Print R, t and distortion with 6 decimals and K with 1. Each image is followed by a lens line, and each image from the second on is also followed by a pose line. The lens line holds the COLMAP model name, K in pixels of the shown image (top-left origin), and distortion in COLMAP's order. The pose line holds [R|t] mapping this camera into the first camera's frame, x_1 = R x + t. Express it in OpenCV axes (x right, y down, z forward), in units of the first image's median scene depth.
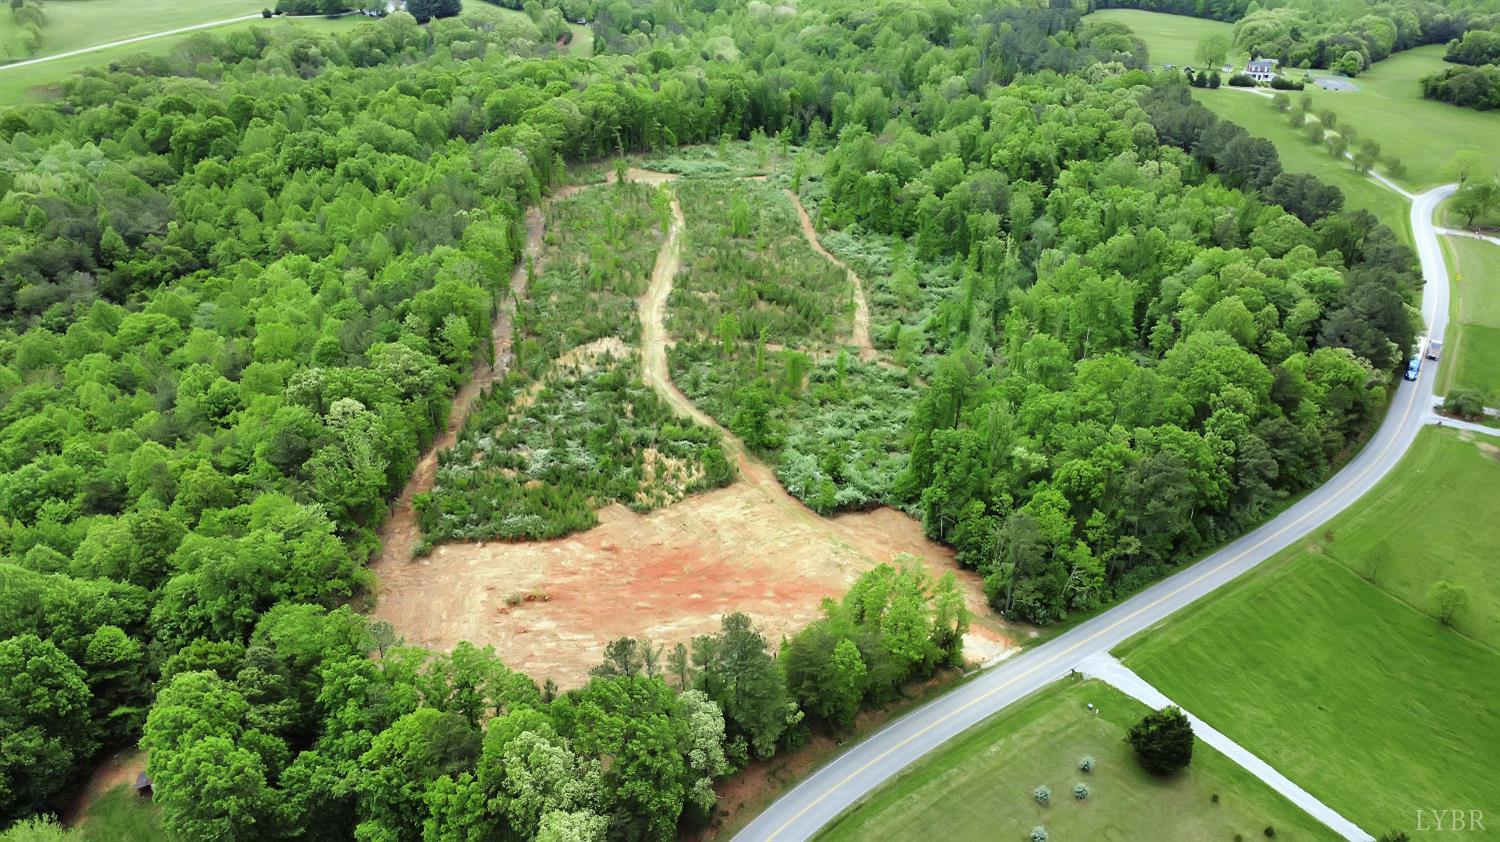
lens RADIAL K [[1136.4, 0, 738.1], [0, 1136.4, 423.6], [0, 0, 1]] dist [0.007163, -0.004566]
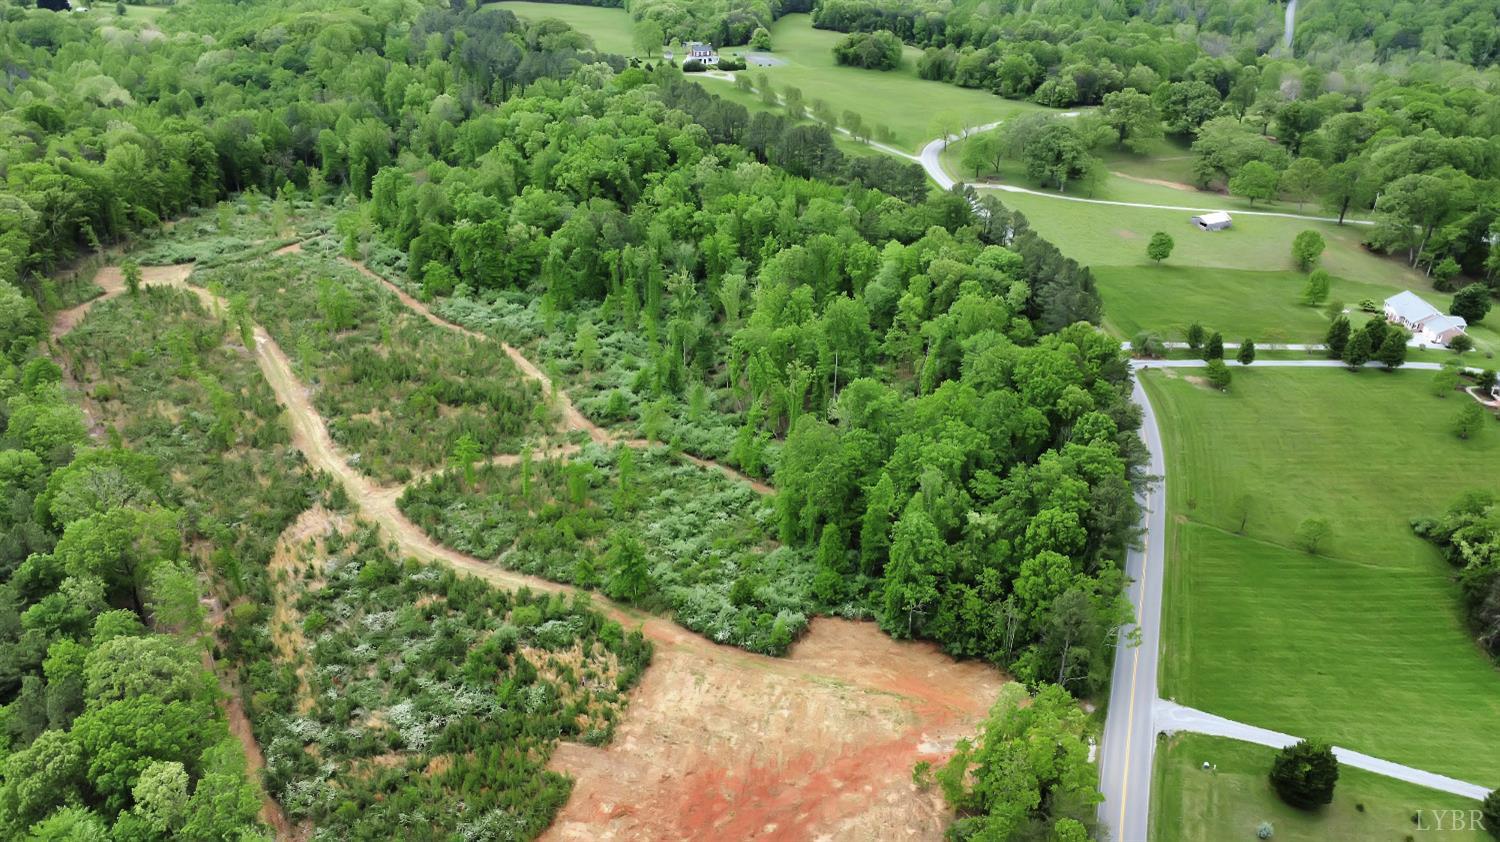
lens RADIAL K [[1136.4, 0, 760.3], [0, 1136.4, 424.0], [0, 0, 1]] dist [0.007163, -0.004566]
pose [[0.822493, -0.262725, 0.504461, -0.211413], [0.257006, 0.962887, 0.082441, -0.105261], [-0.507398, 0.061843, 0.859490, 0.182424]]
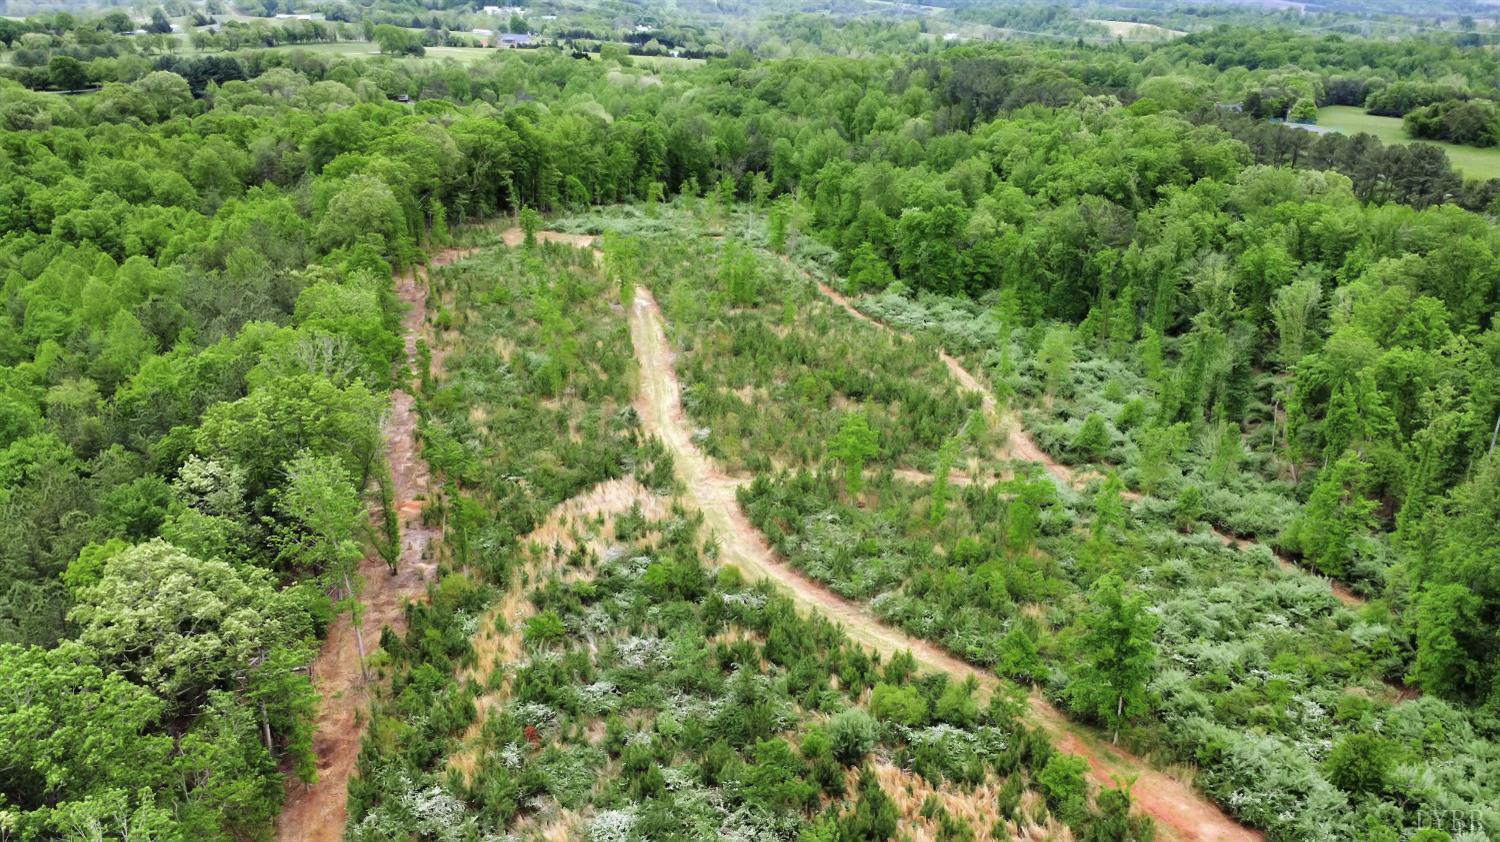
lens RADIAL K [[1136.4, 0, 741.4], [0, 1136.4, 414.0], [0, 0, 1]] dist [0.007163, -0.004566]
pose [[0.983020, -0.065993, 0.171223, -0.130094], [0.085702, 0.990186, -0.110392, -0.040263], [-0.162258, 0.123192, 0.979028, 0.449570]]
